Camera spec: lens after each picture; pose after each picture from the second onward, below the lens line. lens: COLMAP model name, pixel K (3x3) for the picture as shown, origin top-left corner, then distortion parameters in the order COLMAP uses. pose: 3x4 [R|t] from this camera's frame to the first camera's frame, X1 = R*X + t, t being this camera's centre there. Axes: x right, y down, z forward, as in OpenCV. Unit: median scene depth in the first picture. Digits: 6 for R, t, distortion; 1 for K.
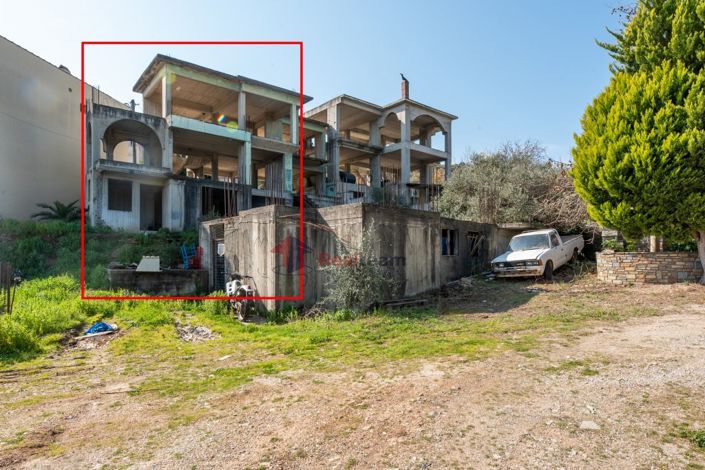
lens RADIAL K [[415.2, 0, 352.7], [0, 415.2, 218.8], [0, 0, 1]] dist [-0.002221, 0.000339]
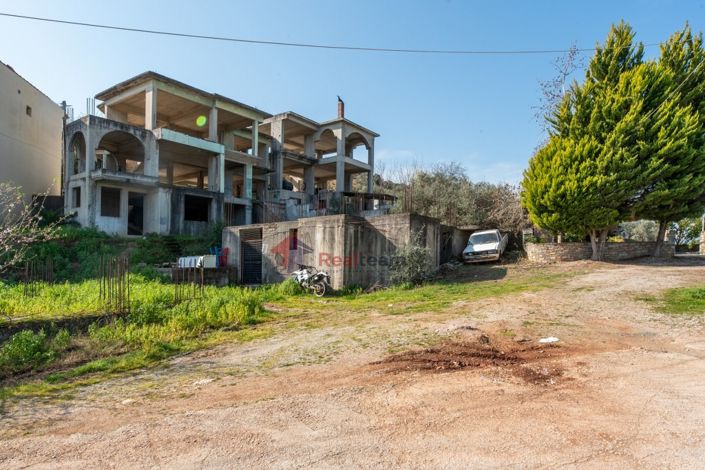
lens RADIAL K [[395.9, 0, 352.5], [0, 395.9, 235.0], [0, 0, 1]] dist [0.002074, 0.000251]
pose [[0.966930, -0.014320, 0.254639, -0.240463], [0.005701, 0.999386, 0.034556, -0.004770], [-0.254977, -0.031962, 0.966419, -0.150475]]
